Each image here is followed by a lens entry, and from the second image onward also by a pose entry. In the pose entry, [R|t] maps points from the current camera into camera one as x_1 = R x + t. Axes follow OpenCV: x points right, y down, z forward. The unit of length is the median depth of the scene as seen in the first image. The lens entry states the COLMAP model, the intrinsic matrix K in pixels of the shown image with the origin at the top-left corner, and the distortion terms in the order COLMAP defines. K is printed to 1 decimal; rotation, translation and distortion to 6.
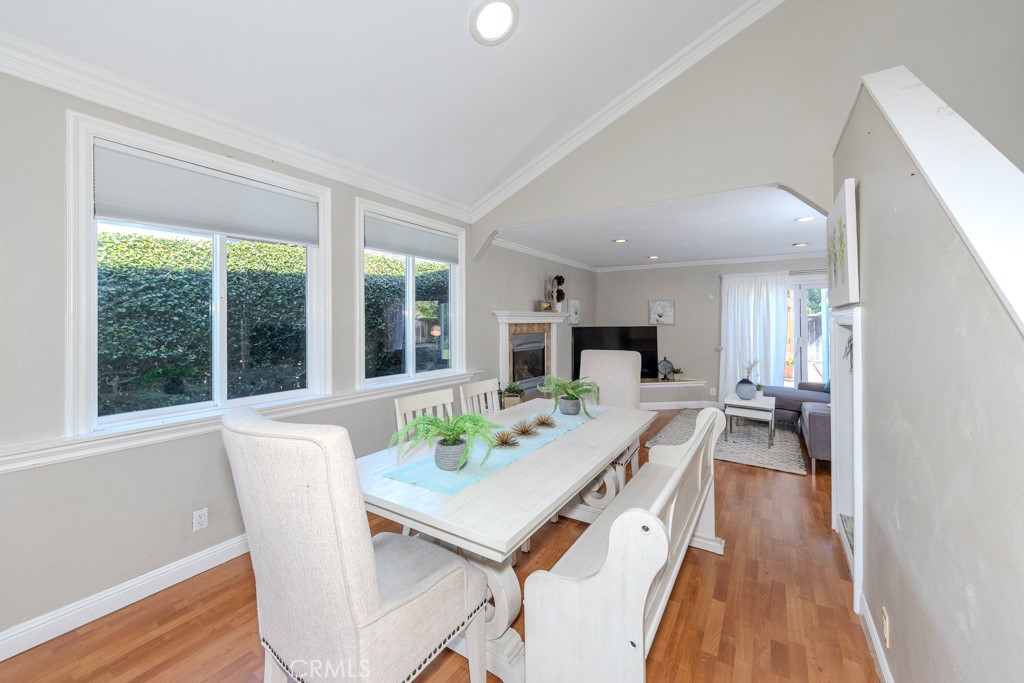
lens RADIAL K [[410.1, 0, 513.8], [0, 410.1, 321.5], [0, 0, 1]] dist [0.003390, -0.000094]
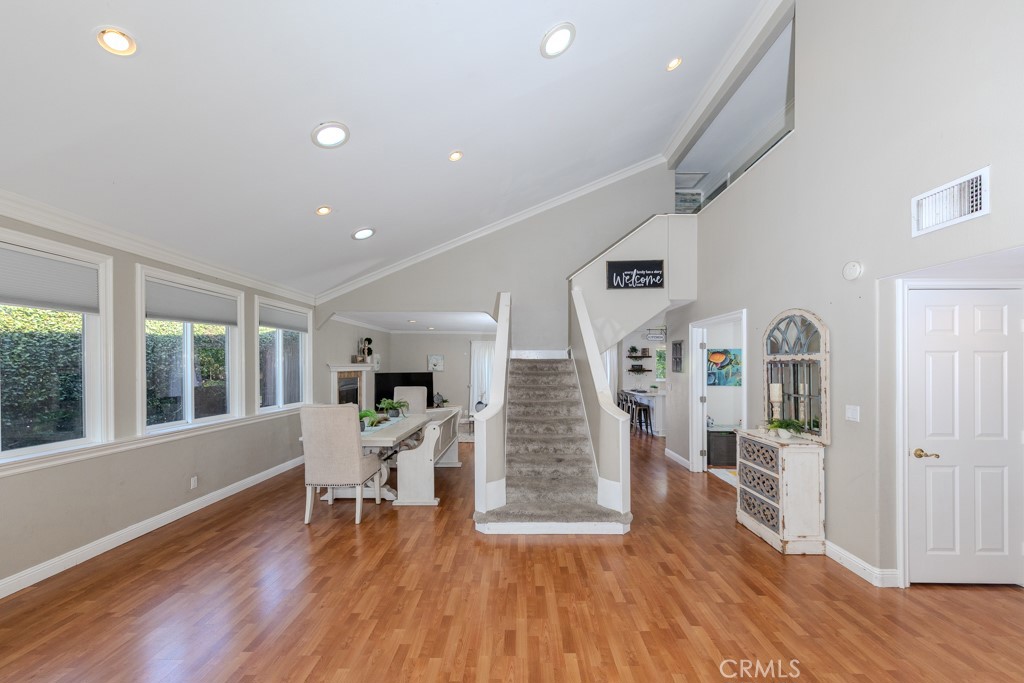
lens RADIAL K [[399.2, 0, 539.2], [0, 399.2, 364.9], [0, 0, 1]] dist [0.000484, 0.000083]
pose [[0.822227, 0.007886, 0.569105, -0.200625], [-0.008273, 0.999964, -0.001904, -0.019489], [-0.569100, -0.003142, 0.822263, -0.521100]]
